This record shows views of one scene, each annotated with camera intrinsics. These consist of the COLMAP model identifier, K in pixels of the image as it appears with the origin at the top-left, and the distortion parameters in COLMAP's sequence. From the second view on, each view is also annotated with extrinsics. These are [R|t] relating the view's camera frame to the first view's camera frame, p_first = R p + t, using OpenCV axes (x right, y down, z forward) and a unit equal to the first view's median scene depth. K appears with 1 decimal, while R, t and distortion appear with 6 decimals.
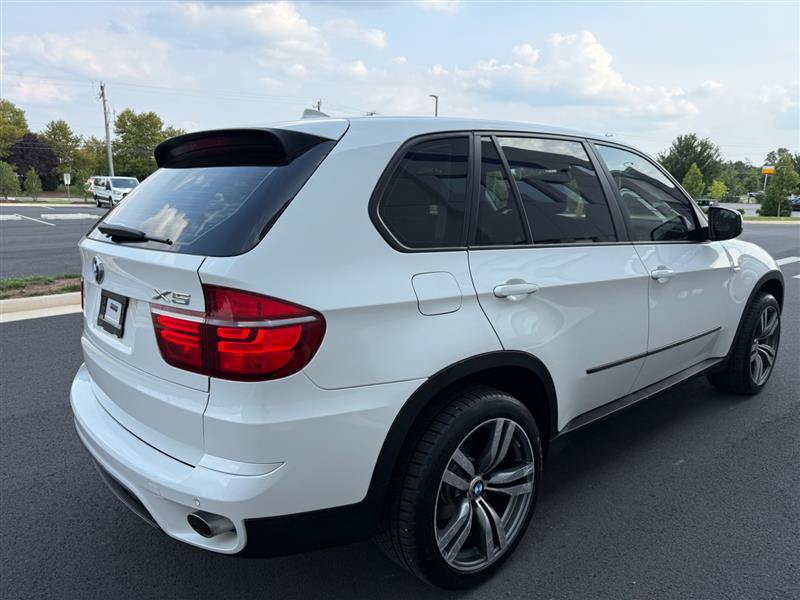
lens RADIAL K [[560.3, 0, 399.9], [0, 560.3, 302.8], [0, 0, 1]] dist [0.048438, -0.066317]
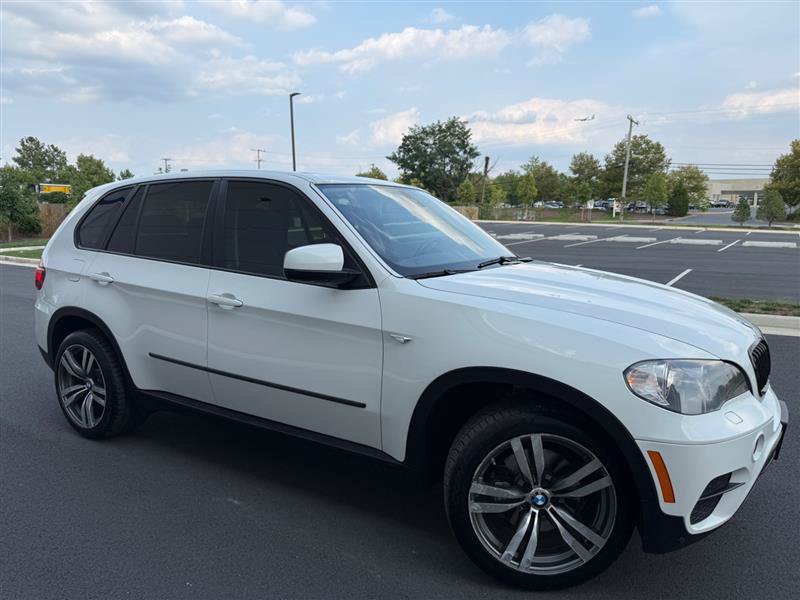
lens RADIAL K [[561.3, 0, 398.4], [0, 561.3, 304.5], [0, 0, 1]] dist [0.042576, -0.060491]
pose [[0.292531, 0.146156, -0.945020, 2.079017], [-0.186884, 0.977932, 0.093397, -0.273439], [0.937817, 0.149287, 0.313390, 1.312174]]
